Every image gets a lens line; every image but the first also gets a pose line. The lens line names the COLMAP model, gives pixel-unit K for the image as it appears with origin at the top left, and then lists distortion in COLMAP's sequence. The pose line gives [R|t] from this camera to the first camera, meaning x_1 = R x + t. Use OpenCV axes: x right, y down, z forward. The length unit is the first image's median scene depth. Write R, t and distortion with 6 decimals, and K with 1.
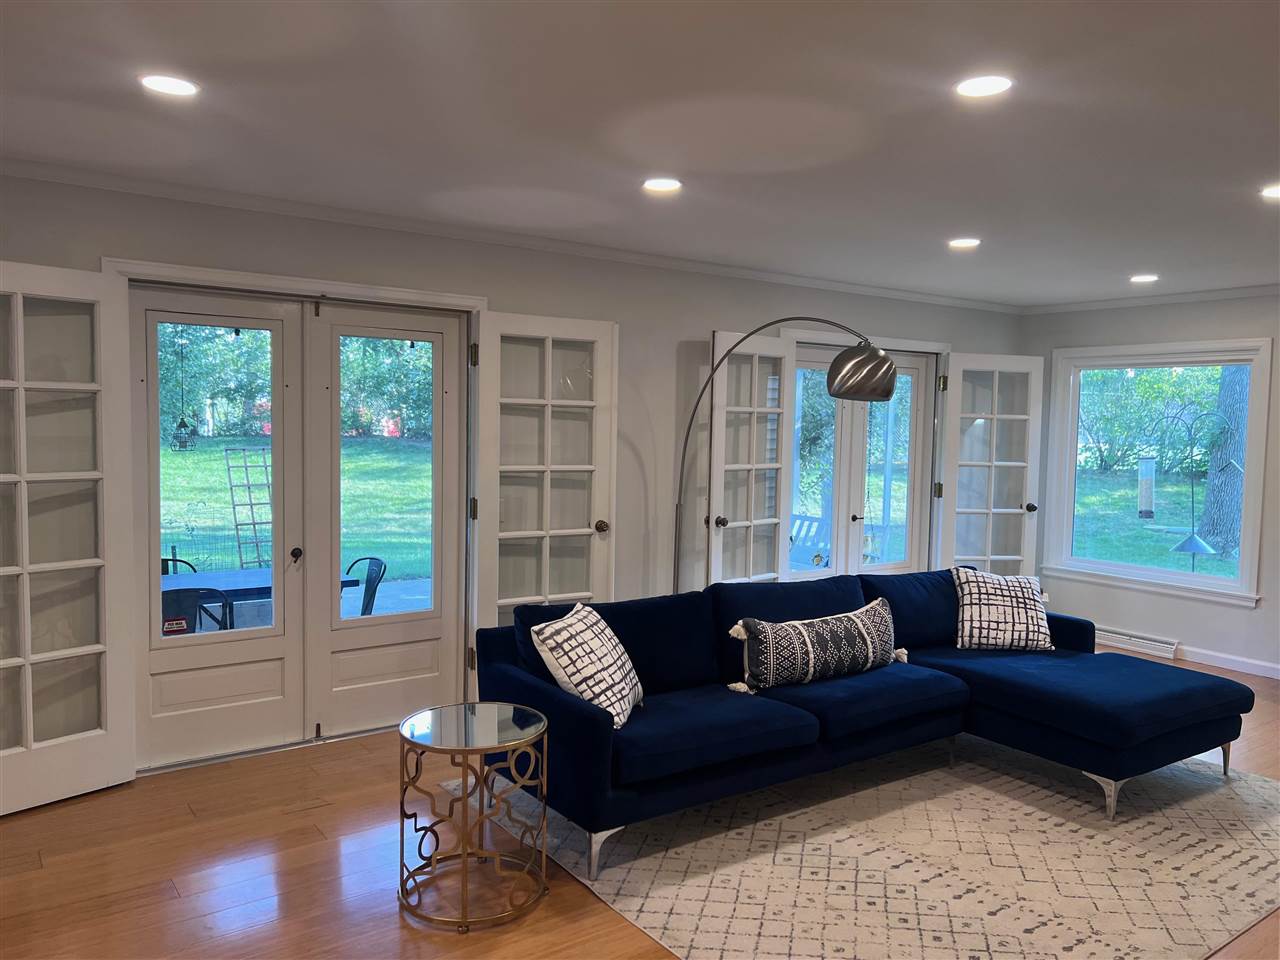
lens RADIAL K [[971.2, 0, 634.7], [0, 971.2, 483.8], [0, 0, 1]] dist [0.061412, -0.079649]
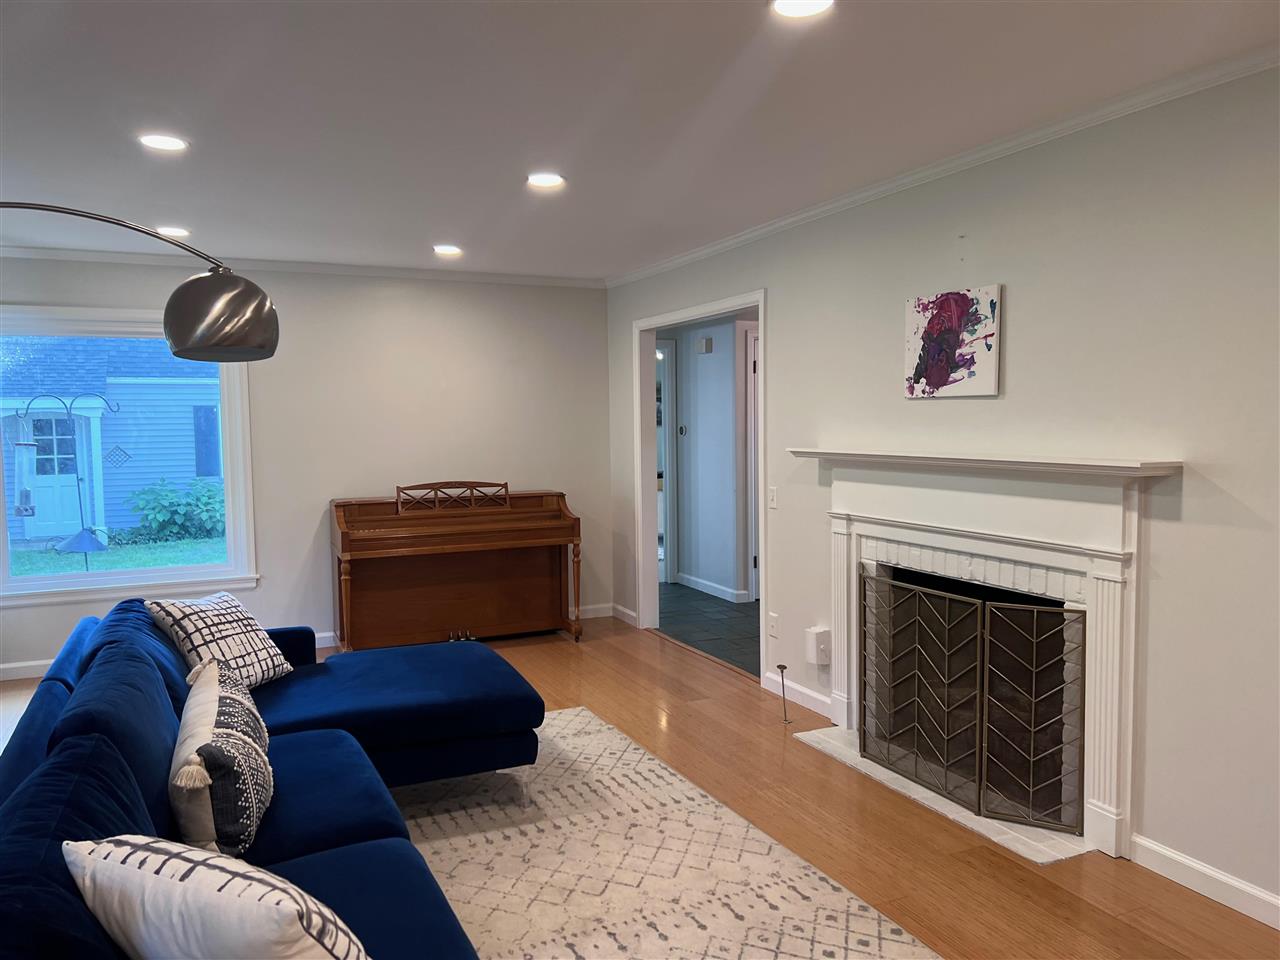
lens RADIAL K [[971.2, 0, 634.7], [0, 971.2, 483.8], [0, 0, 1]] dist [0.061412, -0.079649]
pose [[0.188182, -0.090655, 0.977941, -0.388513], [0.081565, 0.993734, 0.076423, -0.033542], [-0.978741, 0.065384, 0.194397, 0.674833]]
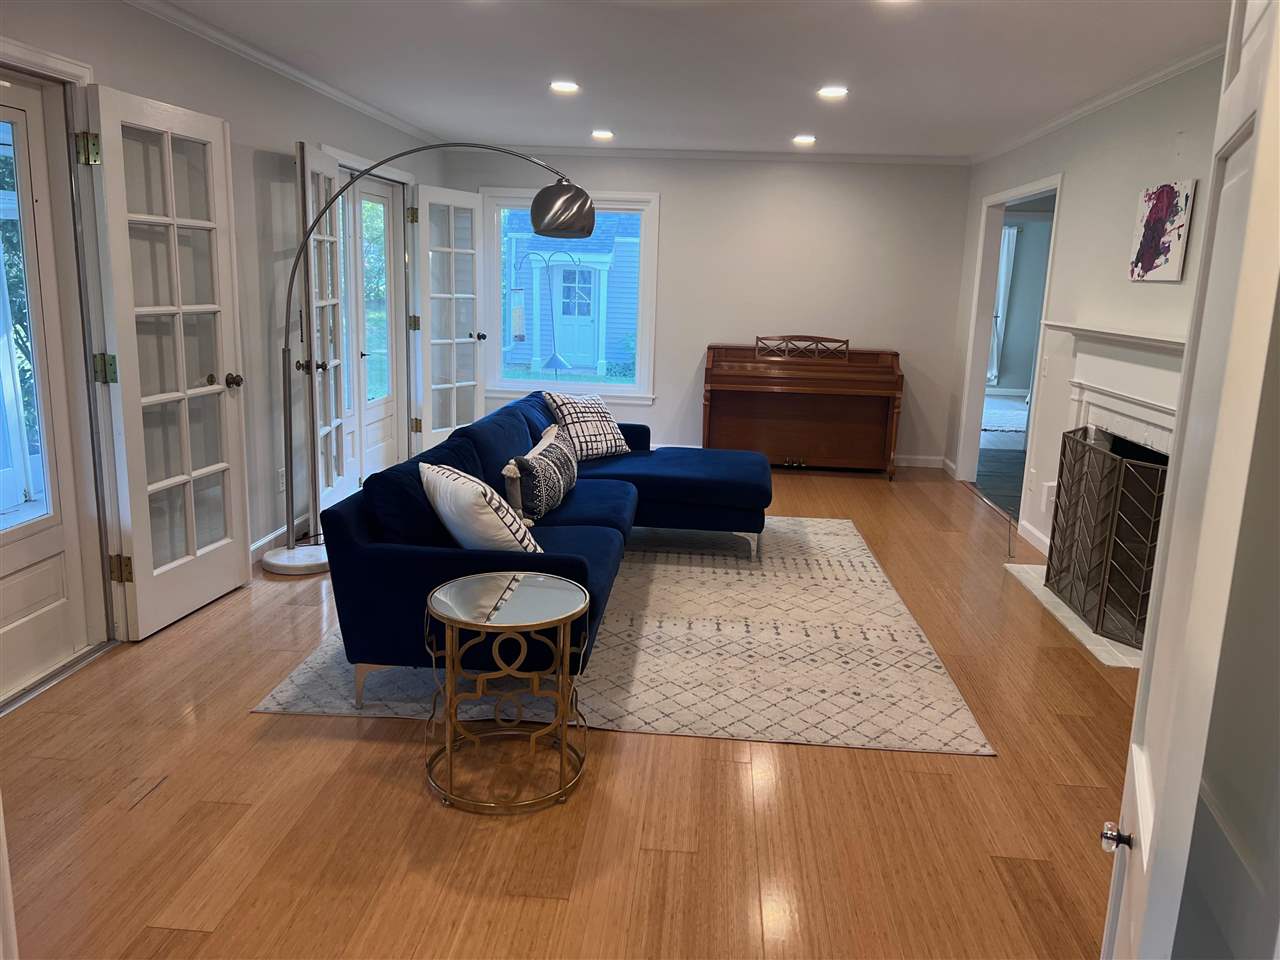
lens RADIAL K [[966.4, 0, 633.8], [0, 966.4, 484.4], [0, 0, 1]] dist [0.101699, -0.156926]
pose [[0.642676, -0.160901, 0.749052, -0.595540], [0.030447, 0.982290, 0.184879, -0.016623], [-0.765533, -0.096011, 0.636193, 0.276767]]
